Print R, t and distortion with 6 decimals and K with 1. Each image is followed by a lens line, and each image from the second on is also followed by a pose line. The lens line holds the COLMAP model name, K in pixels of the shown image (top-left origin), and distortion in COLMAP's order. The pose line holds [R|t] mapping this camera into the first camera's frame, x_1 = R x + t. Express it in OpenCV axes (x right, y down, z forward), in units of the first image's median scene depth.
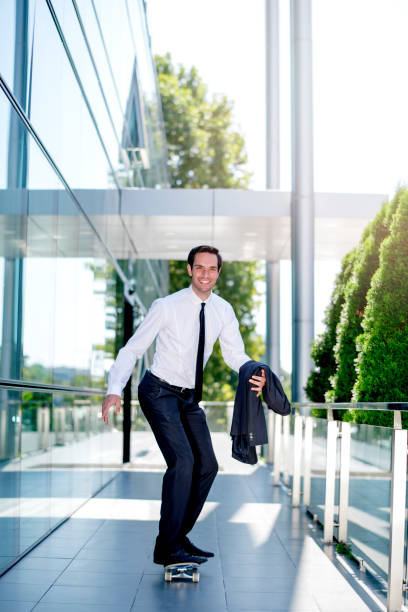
lens RADIAL K [[1009.4, 0, 204.0], [0, 1009.4, 306.0], [0, 0, 1]] dist [-0.135167, -0.130805]
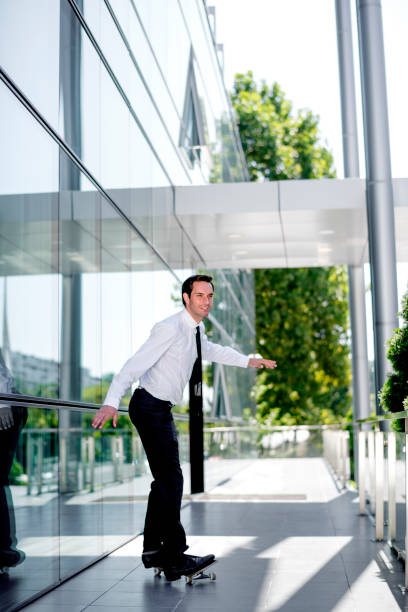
lens RADIAL K [[1009.4, 0, 204.0], [0, 1009.4, 306.0], [0, 0, 1]] dist [-0.135167, -0.130805]
pose [[0.994225, -0.042405, -0.098585, 0.035728], [0.039638, 0.998768, -0.029857, 0.023866], [0.099729, 0.025777, 0.994681, 0.153771]]
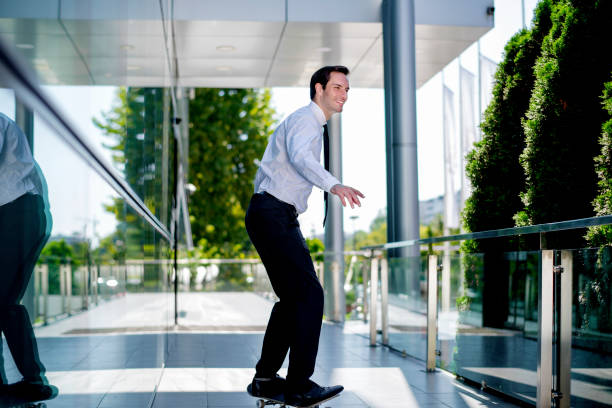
lens RADIAL K [[1009.4, 0, 306.0], [0, 1009.4, 204.0], [0, 0, 1]] dist [-0.135167, -0.130805]
pose [[0.994470, -0.017001, 0.103635, -0.082961], [0.013380, 0.999279, 0.035540, 0.040256], [-0.104164, -0.033957, 0.993980, 0.234154]]
